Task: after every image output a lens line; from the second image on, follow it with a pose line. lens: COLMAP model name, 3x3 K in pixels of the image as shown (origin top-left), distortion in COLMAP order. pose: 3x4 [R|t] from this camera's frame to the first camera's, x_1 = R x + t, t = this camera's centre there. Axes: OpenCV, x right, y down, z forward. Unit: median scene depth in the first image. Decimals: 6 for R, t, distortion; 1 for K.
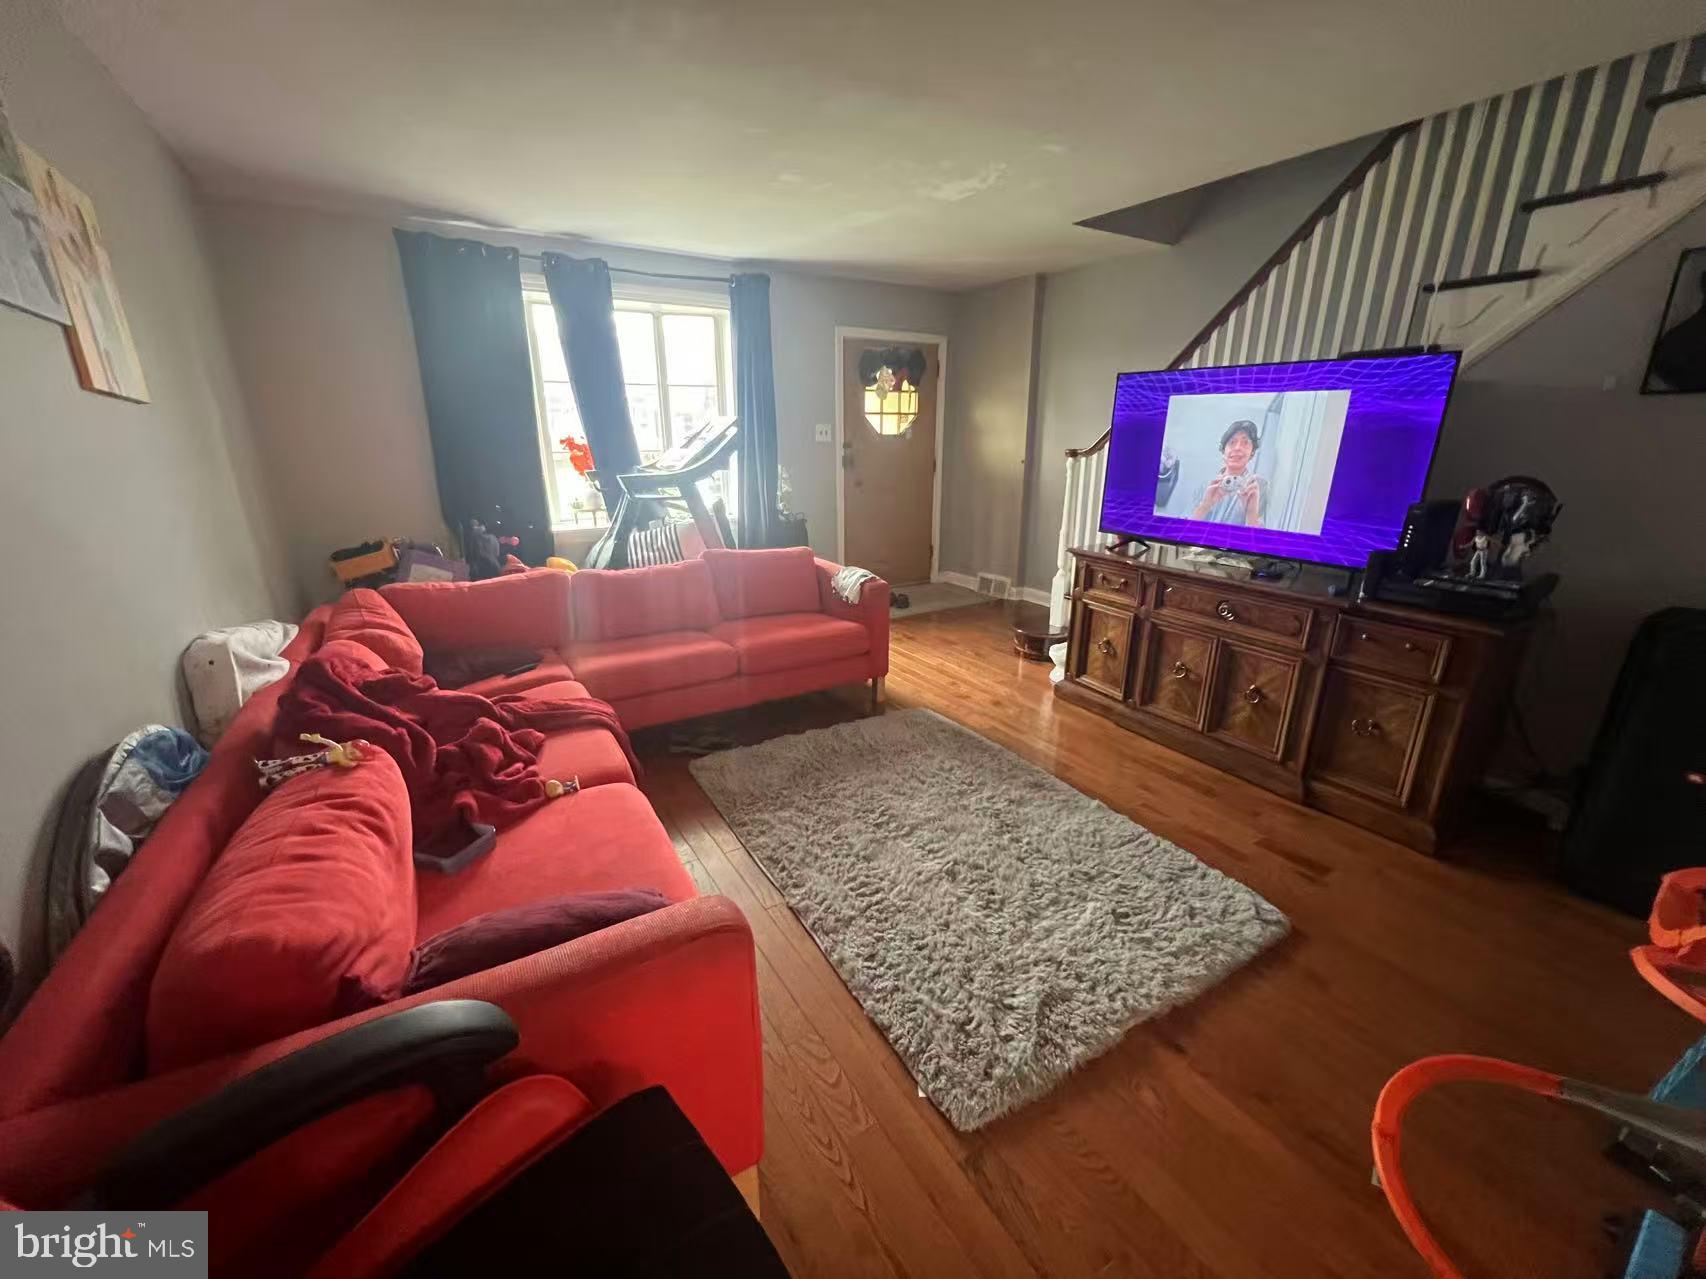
lens RADIAL K [[681.9, 0, 849.9], [0, 681.9, 641.5], [0, 0, 1]] dist [-0.000073, -0.000050]
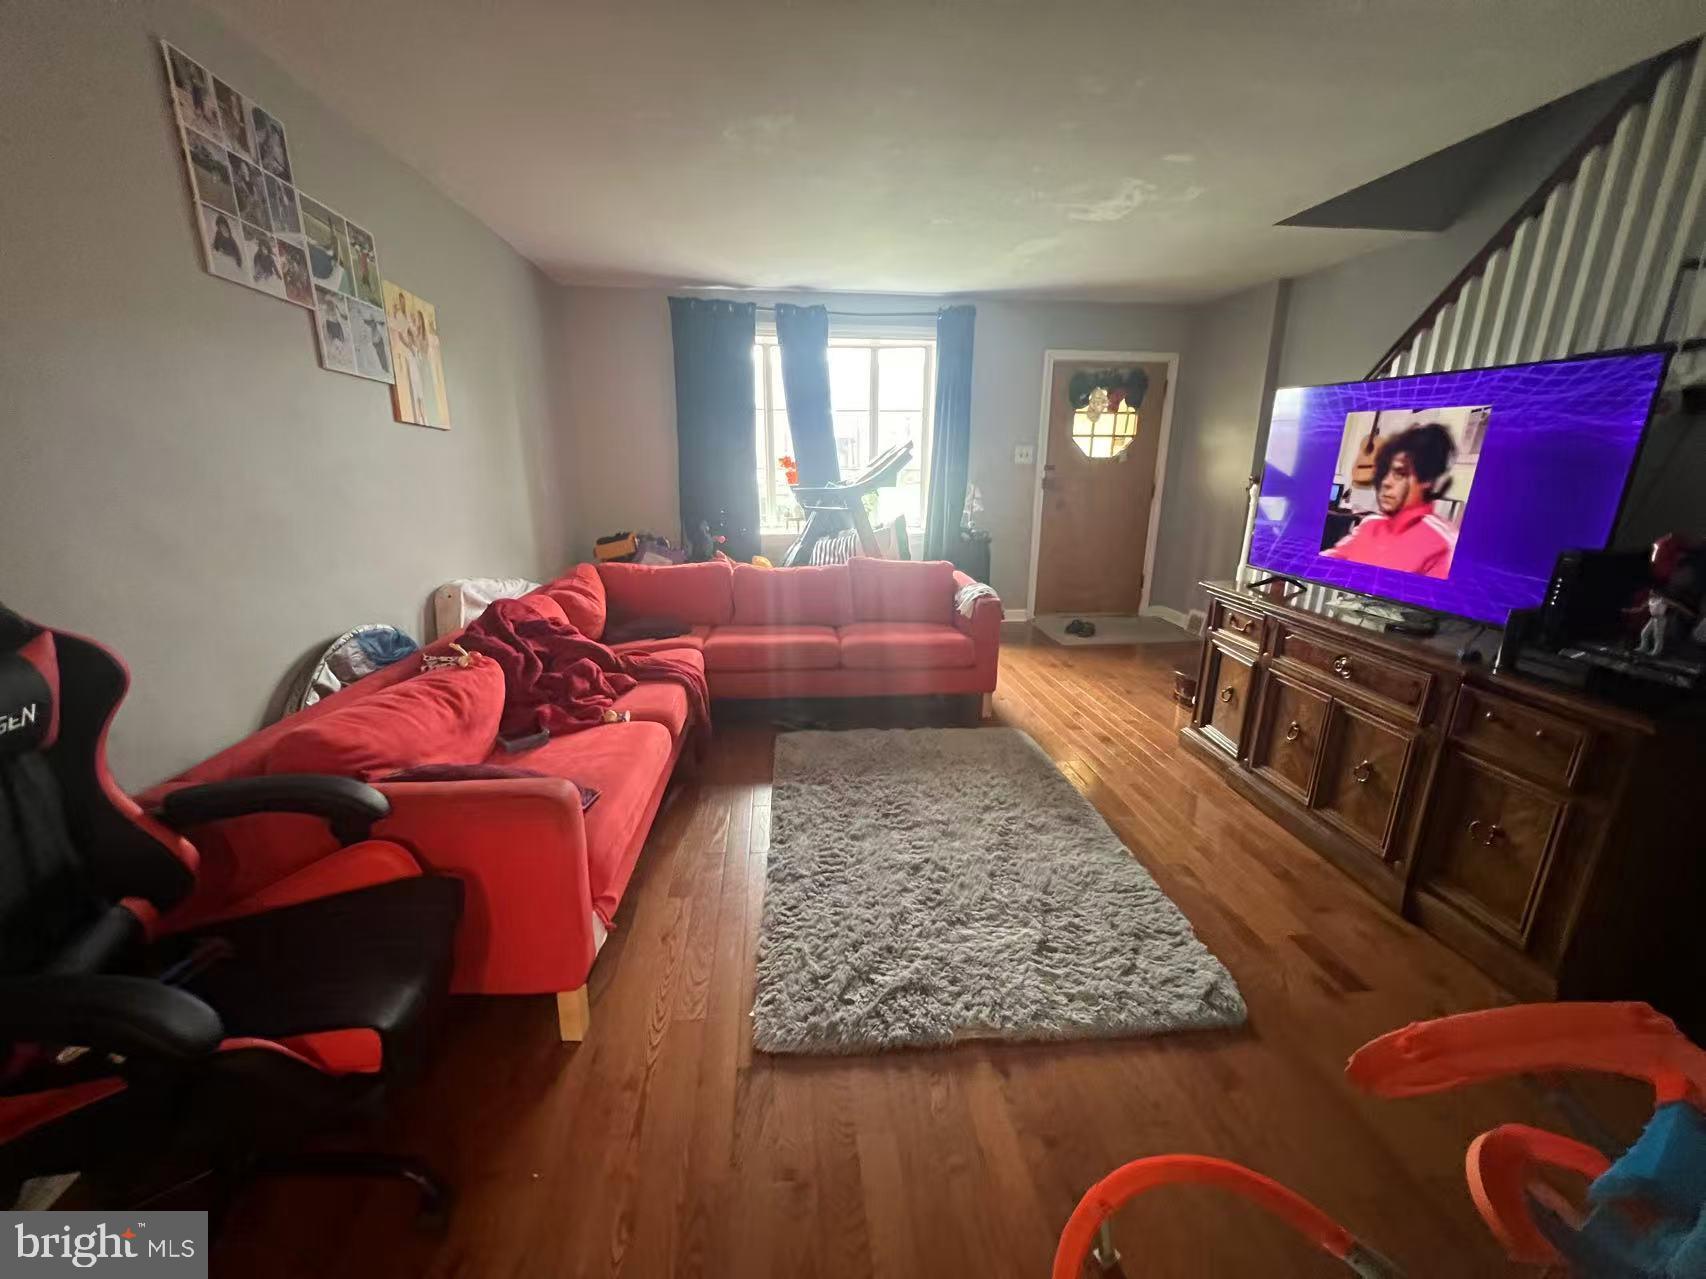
lens RADIAL K [[681.9, 0, 849.9], [0, 681.9, 641.5], [0, 0, 1]] dist [-0.000073, -0.000050]
pose [[0.901513, 0.122219, -0.415134, 0.360261], [-0.135105, 0.990830, -0.001690, 0.007671], [0.411121, 0.057610, 0.909759, -0.014058]]
